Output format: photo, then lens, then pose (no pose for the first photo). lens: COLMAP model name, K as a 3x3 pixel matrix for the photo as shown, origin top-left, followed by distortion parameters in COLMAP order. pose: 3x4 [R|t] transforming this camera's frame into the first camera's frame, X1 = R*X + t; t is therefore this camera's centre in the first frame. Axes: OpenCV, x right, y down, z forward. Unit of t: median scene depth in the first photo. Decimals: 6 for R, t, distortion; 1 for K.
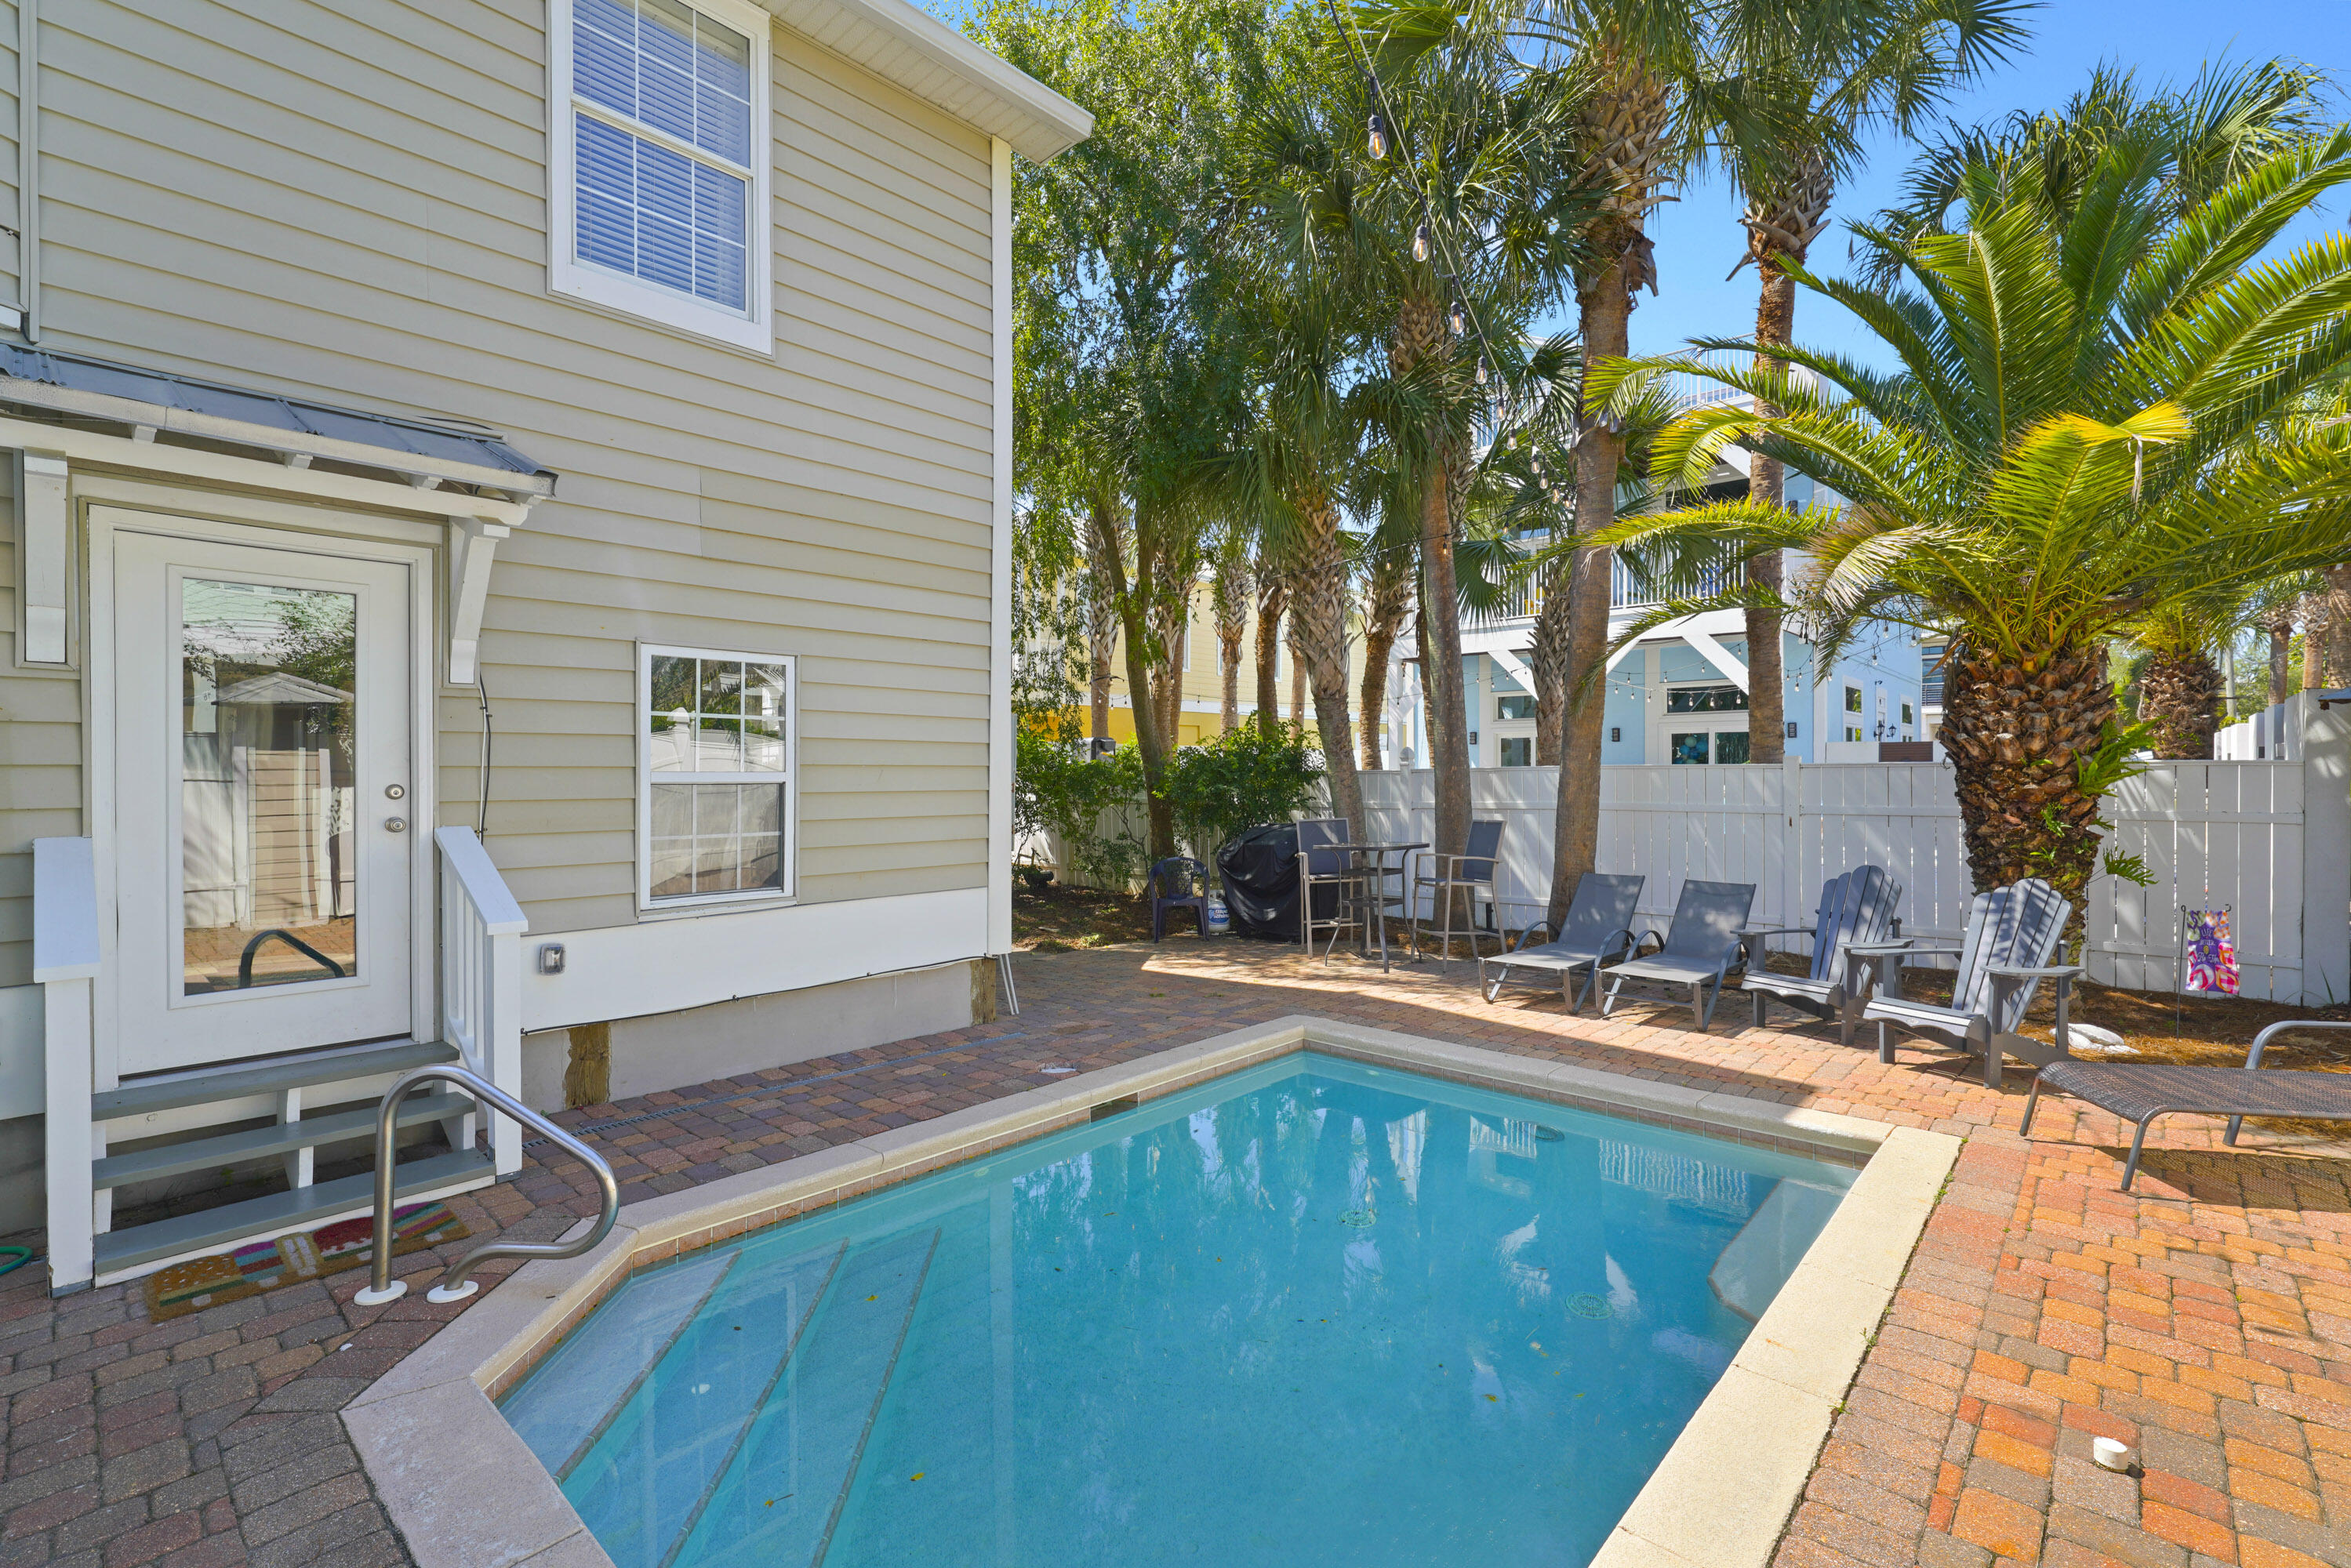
lens RADIAL K [[1063.2, 0, 1187.8], [0, 1063.2, 749.9], [0, 0, 1]] dist [0.001115, 0.001040]
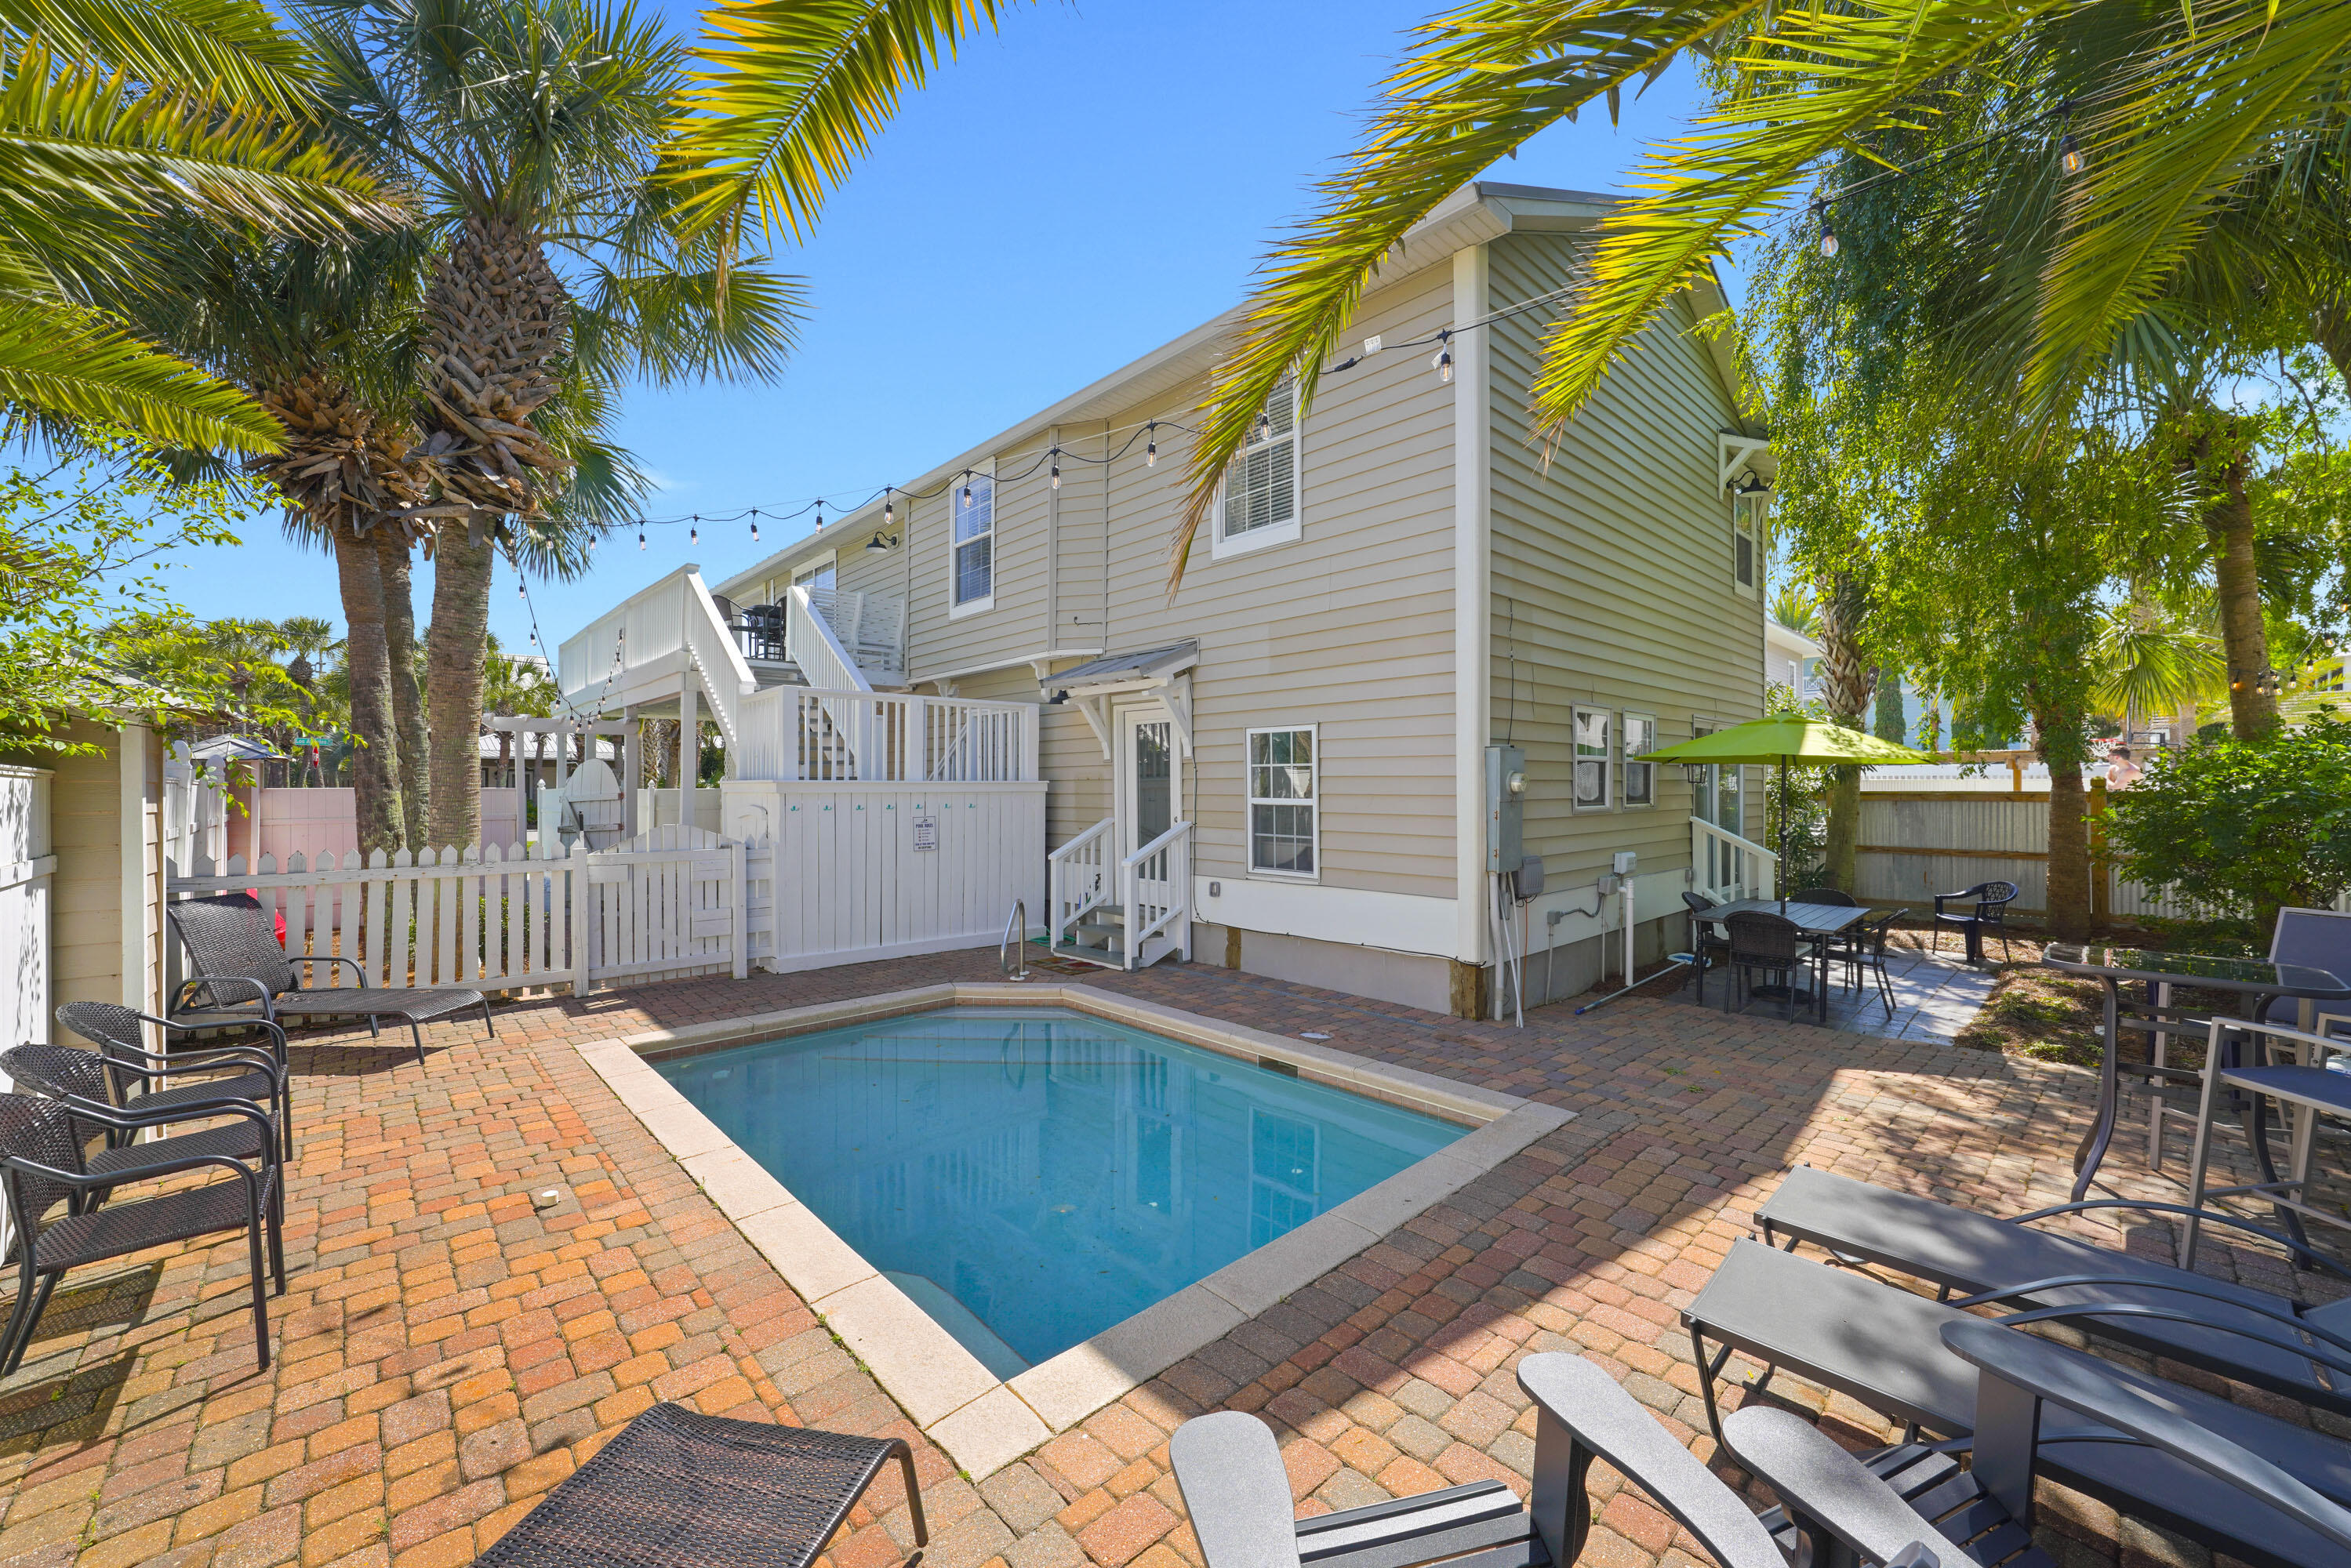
lens RADIAL K [[898.9, 0, 1183.0], [0, 898.9, 751.7], [0, 0, 1]] dist [-0.018606, 0.003301]
pose [[-0.084904, -0.035366, -0.995761, 1.020906], [0.025244, 0.998973, -0.037633, -0.003523], [0.996069, -0.028332, -0.083924, 0.985003]]
